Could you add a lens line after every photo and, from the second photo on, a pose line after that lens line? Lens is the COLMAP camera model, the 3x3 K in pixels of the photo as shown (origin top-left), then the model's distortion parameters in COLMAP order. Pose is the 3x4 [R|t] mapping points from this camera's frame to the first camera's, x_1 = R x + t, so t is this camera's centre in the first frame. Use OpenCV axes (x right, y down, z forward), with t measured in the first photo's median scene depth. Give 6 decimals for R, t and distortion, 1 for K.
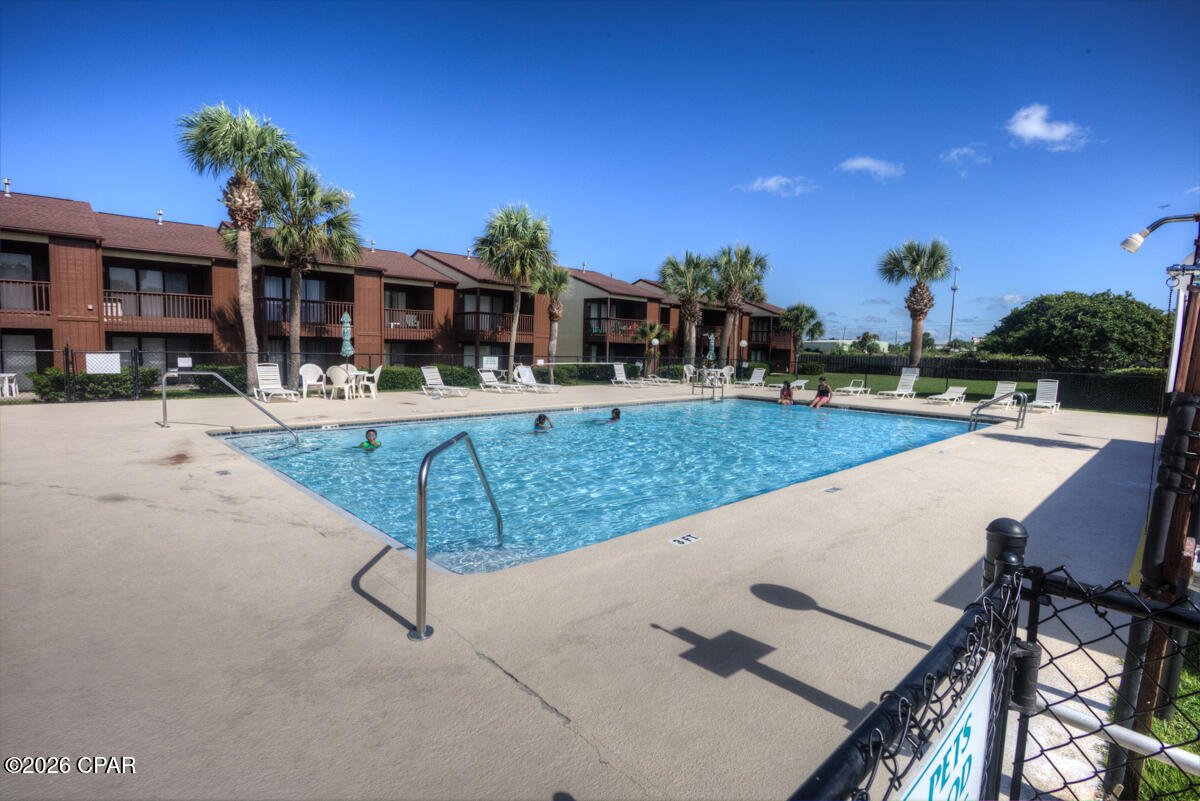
lens RADIAL K [[584.8, 0, 602.9], [0, 584.8, 398.4], [0, 0, 1]] dist [-0.030630, 0.002275]
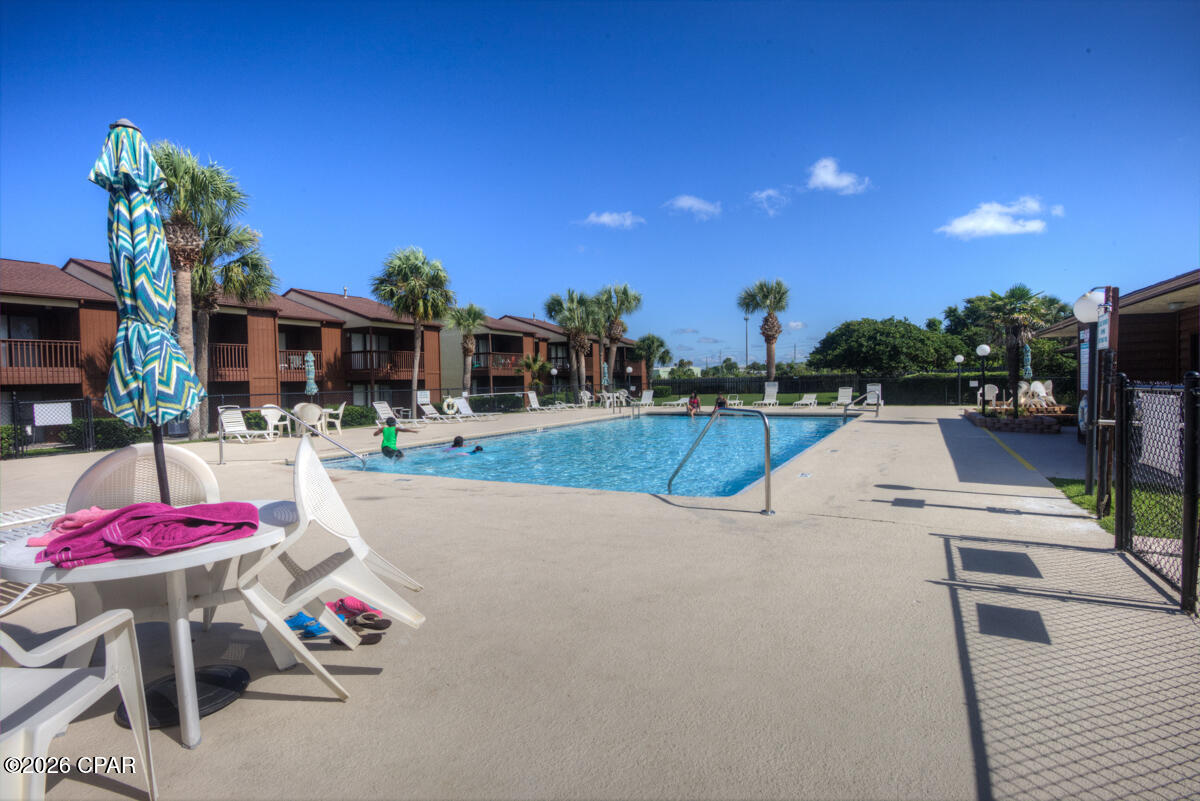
lens RADIAL K [[584.8, 0, 594.5], [0, 584.8, 401.7], [0, 0, 1]] dist [-0.030630, 0.002275]
pose [[0.956000, -0.058800, 0.287413, -0.162935], [0.074245, 0.996307, -0.043127, 0.012396], [-0.283816, 0.062568, 0.956835, -0.067061]]
